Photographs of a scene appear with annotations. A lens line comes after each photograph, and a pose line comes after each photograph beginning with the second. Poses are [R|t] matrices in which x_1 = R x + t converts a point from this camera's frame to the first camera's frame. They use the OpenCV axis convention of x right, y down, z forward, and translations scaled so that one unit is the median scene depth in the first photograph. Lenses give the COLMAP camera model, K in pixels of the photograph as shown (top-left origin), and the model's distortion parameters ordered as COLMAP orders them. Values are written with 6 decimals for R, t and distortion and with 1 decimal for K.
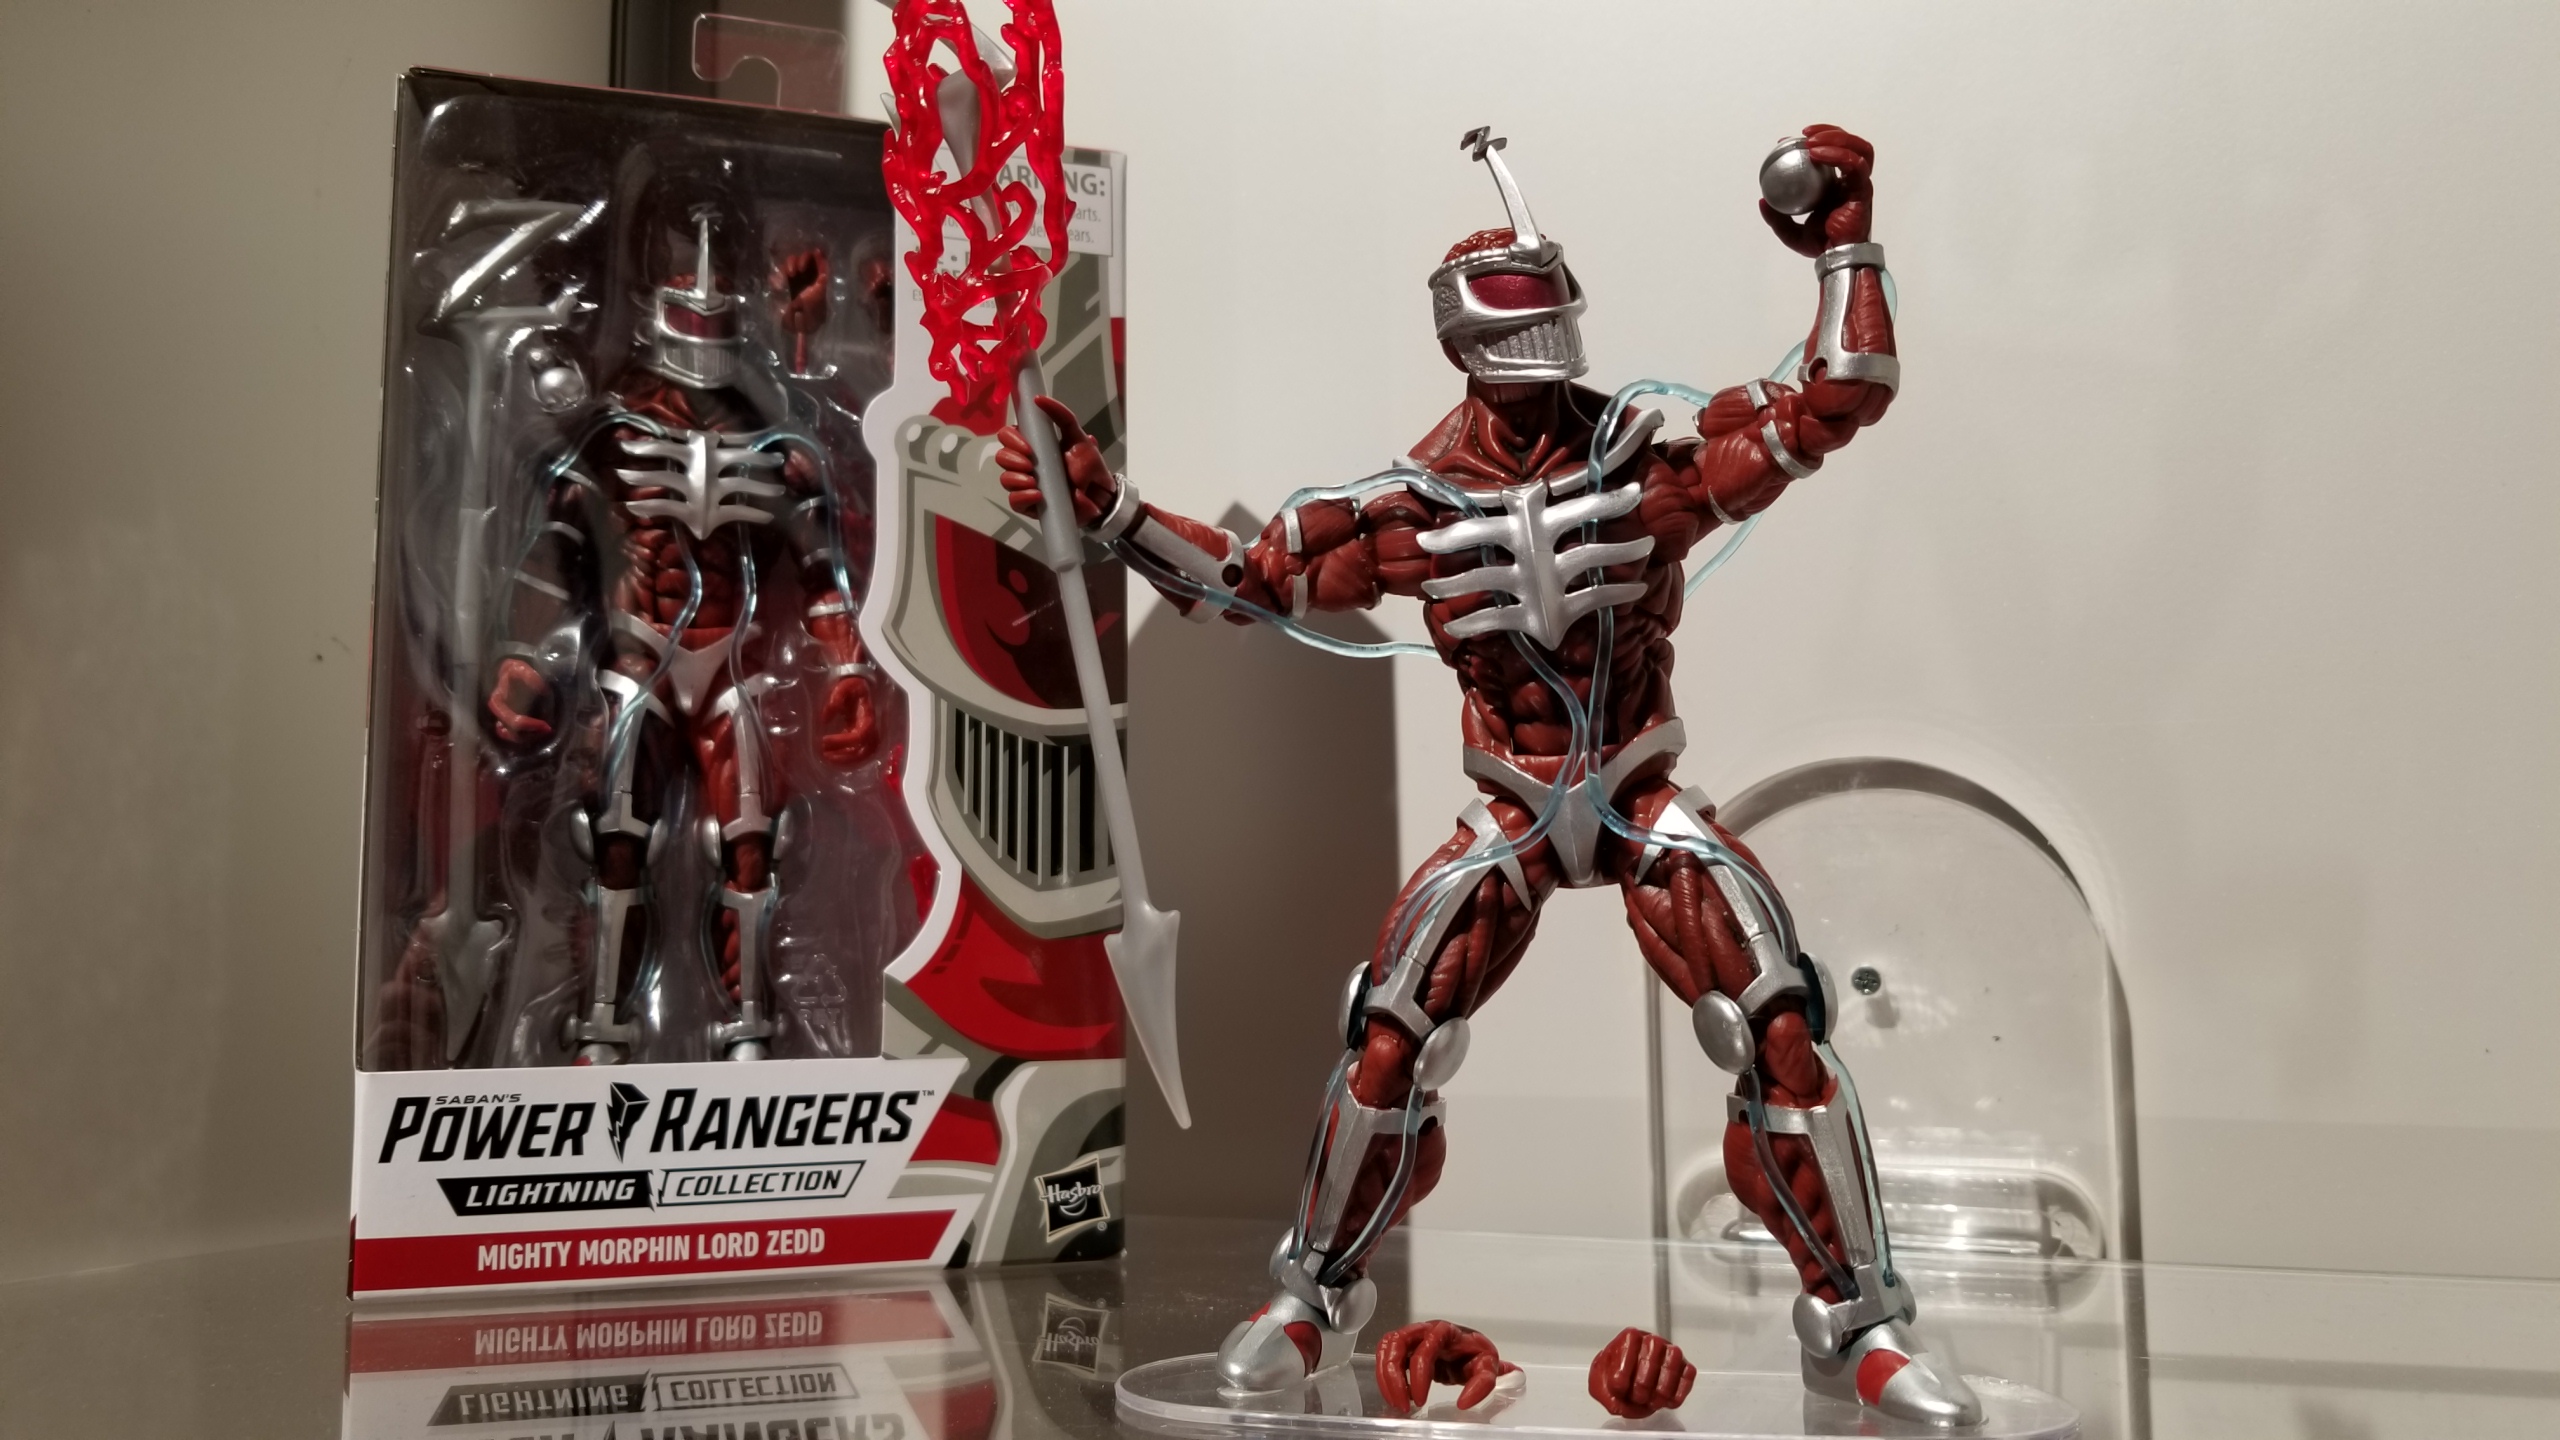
lens RADIAL K [[2158.0, 0, 1346.9], [0, 2158.0, 744.1], [0, 0, 1]] dist [0.111319, -0.366105]
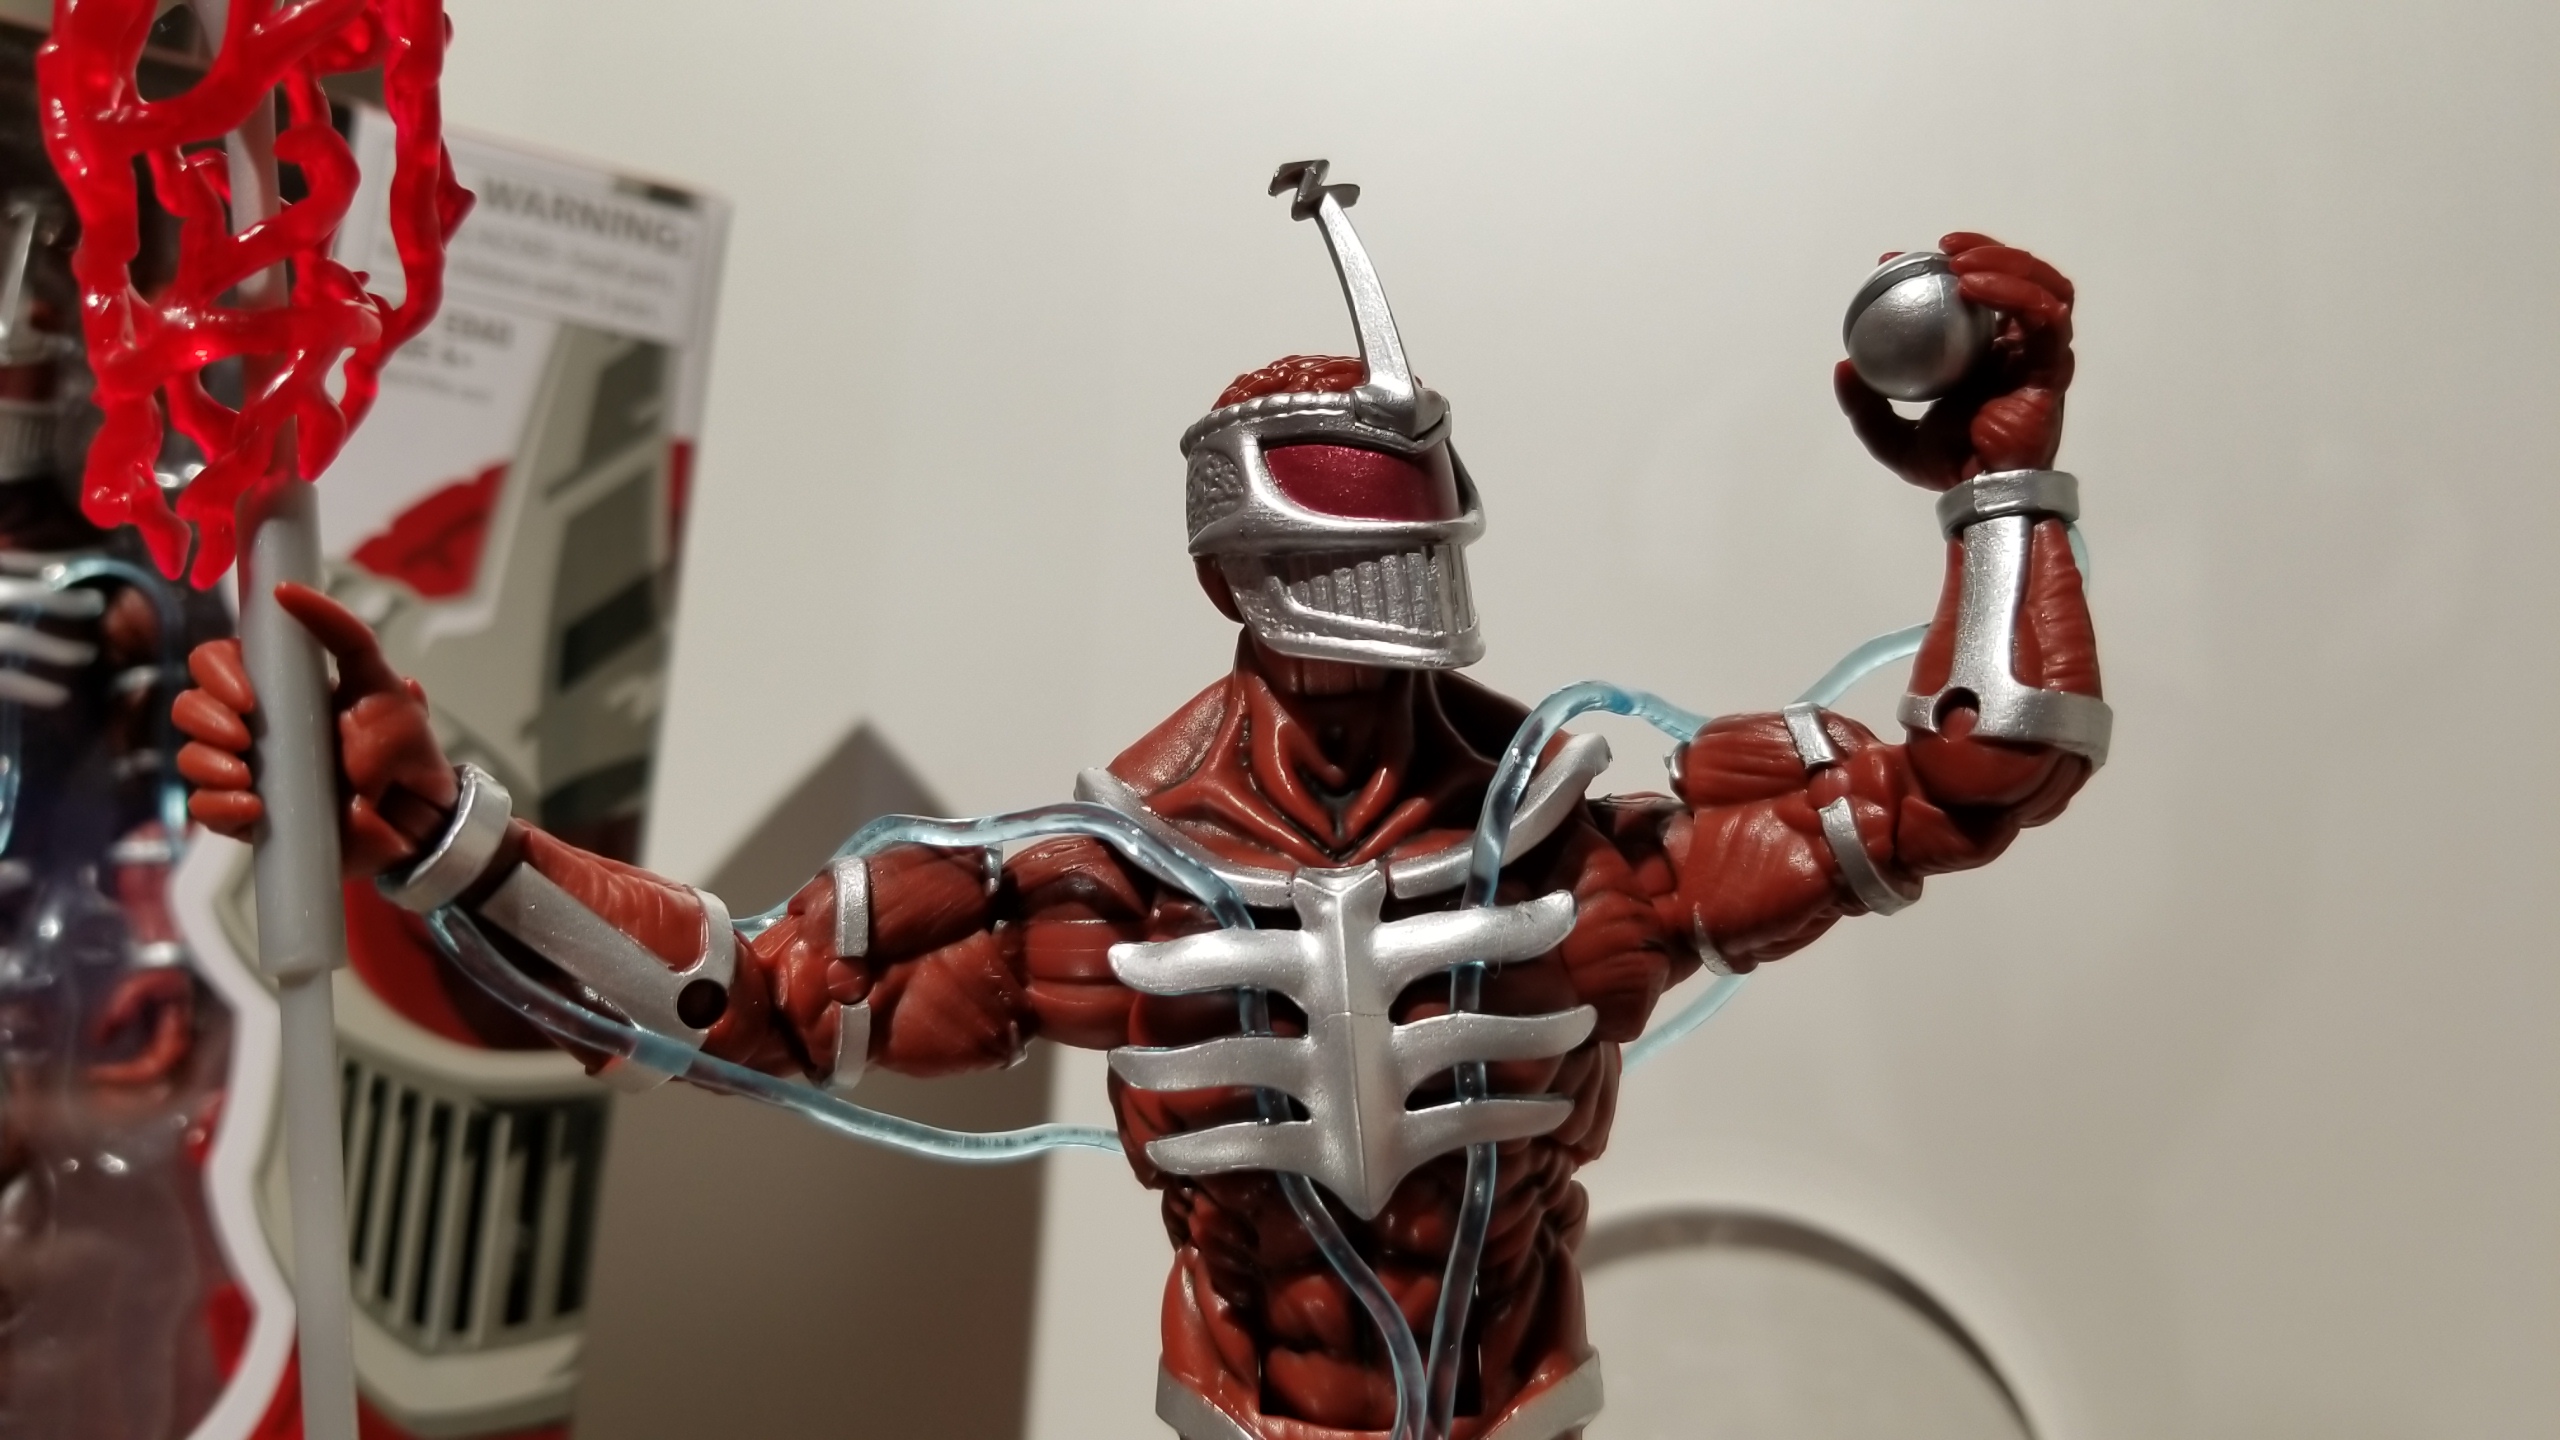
lens RADIAL K [[2158.0, 0, 1346.9], [0, 2158.0, 744.1], [0, 0, 1]] dist [0.111319, -0.366105]
pose [[0.985102, 0.101899, 0.138534, 0.013096], [-0.090637, 0.992223, -0.085316, -0.105597], [-0.146150, 0.071488, 0.986676, 0.511524]]
